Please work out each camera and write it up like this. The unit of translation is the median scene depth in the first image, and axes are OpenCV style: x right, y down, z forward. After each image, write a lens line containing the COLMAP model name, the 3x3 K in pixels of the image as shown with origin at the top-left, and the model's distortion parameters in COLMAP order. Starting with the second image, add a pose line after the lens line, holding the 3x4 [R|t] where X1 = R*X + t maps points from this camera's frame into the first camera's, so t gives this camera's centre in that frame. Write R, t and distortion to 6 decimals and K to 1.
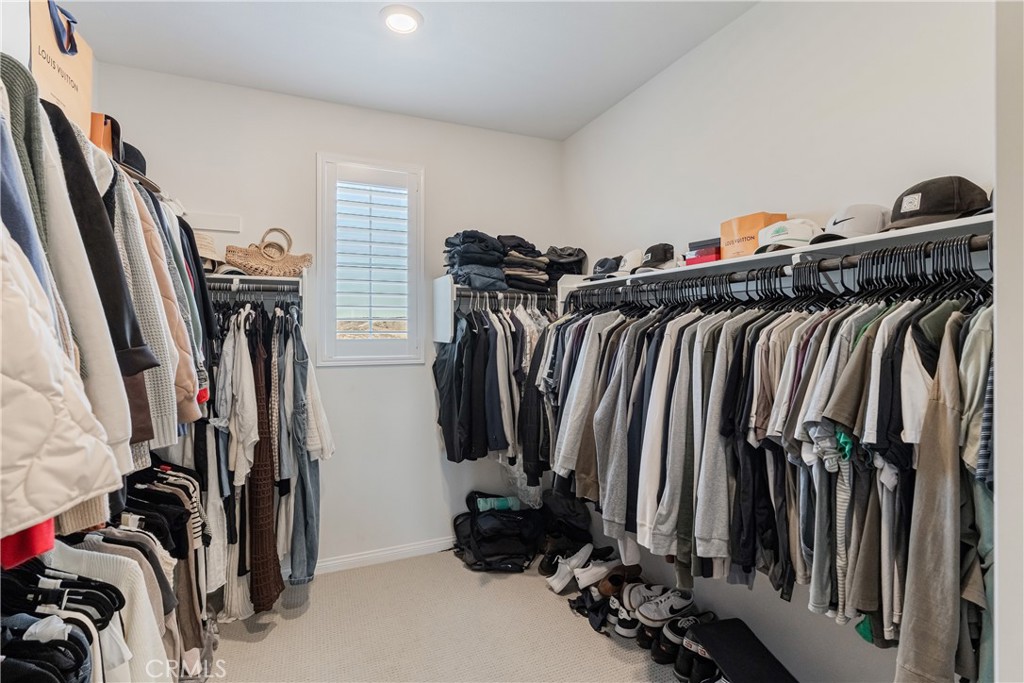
lens RADIAL K [[461.5, 0, 509.9], [0, 461.5, 342.7], [0, 0, 1]] dist [-0.002809, 0.000089]
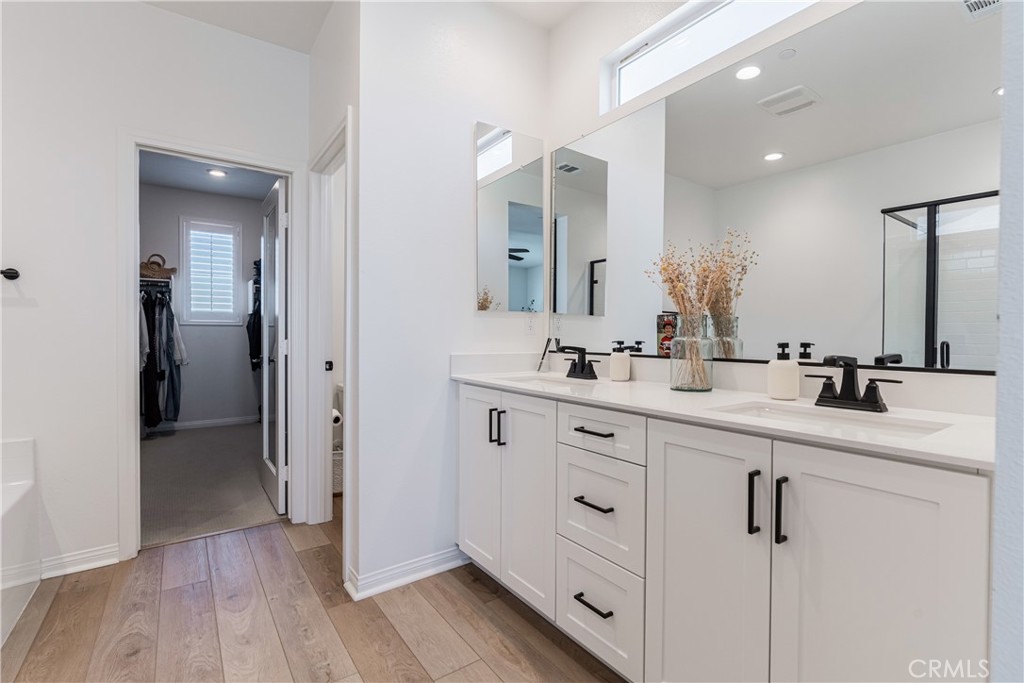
lens RADIAL K [[461.5, 0, 514.7], [0, 461.5, 337.1], [0, 0, 1]] dist [-0.002809, 0.000089]
pose [[0.977953, -0.008035, 0.208669, 0.674219], [0.009495, 0.999937, -0.005997, 0.156635], [-0.208608, 0.007846, 0.977968, -1.450440]]
